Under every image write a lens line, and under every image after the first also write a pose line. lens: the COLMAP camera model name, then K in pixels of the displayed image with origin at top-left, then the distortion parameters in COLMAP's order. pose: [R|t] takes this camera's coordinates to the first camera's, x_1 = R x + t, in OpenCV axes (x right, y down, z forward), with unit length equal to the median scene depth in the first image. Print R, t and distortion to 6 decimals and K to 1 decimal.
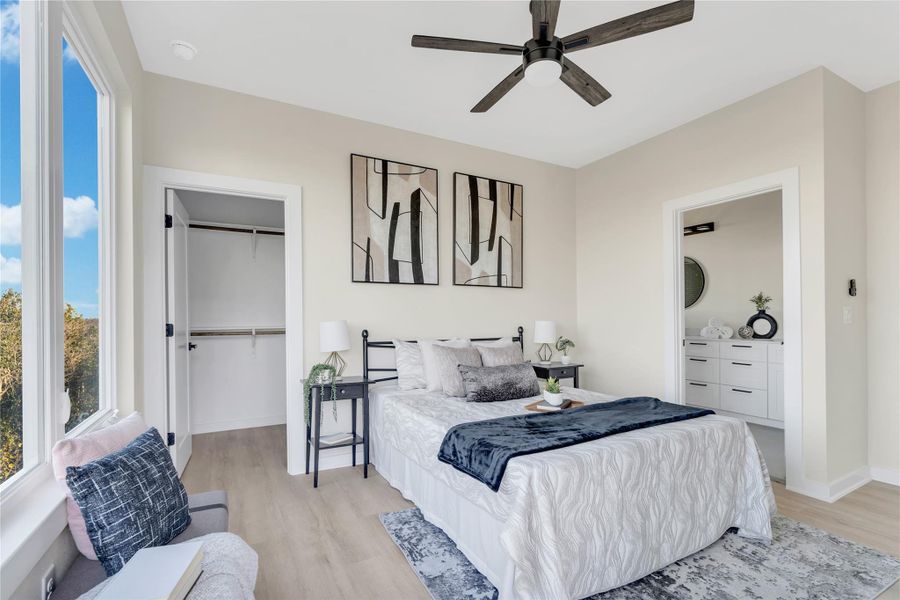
lens RADIAL K [[410.0, 0, 451.2], [0, 410.0, 313.8], [0, 0, 1]] dist [-0.002149, -0.000053]
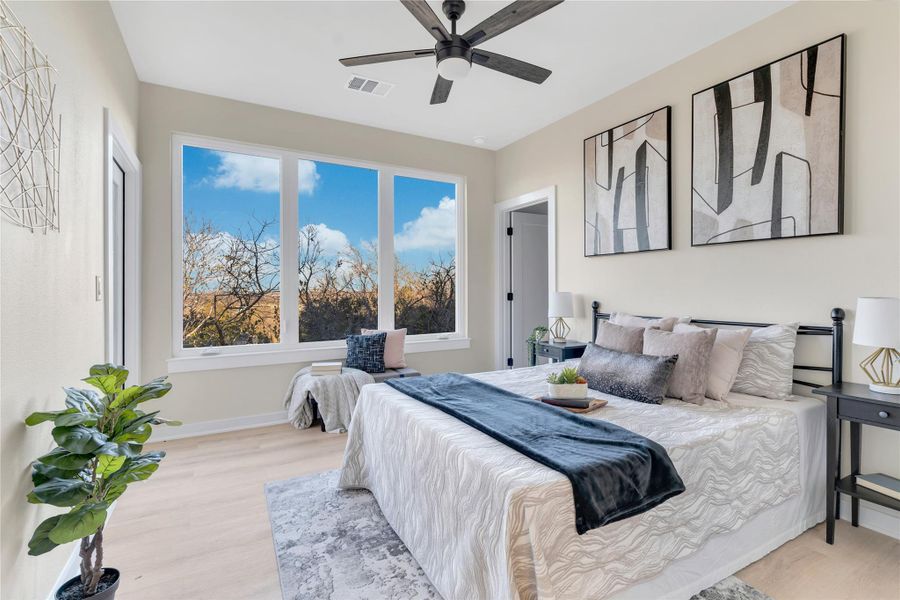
lens RADIAL K [[412.4, 0, 448.2], [0, 412.4, 288.5], [0, 0, 1]] dist [-0.002875, 0.000064]
pose [[0.012278, 0.000118, -0.999925, 0.799435], [0.006134, 0.999981, 0.000194, 0.003526], [0.999906, -0.006136, 0.012277, 0.582147]]
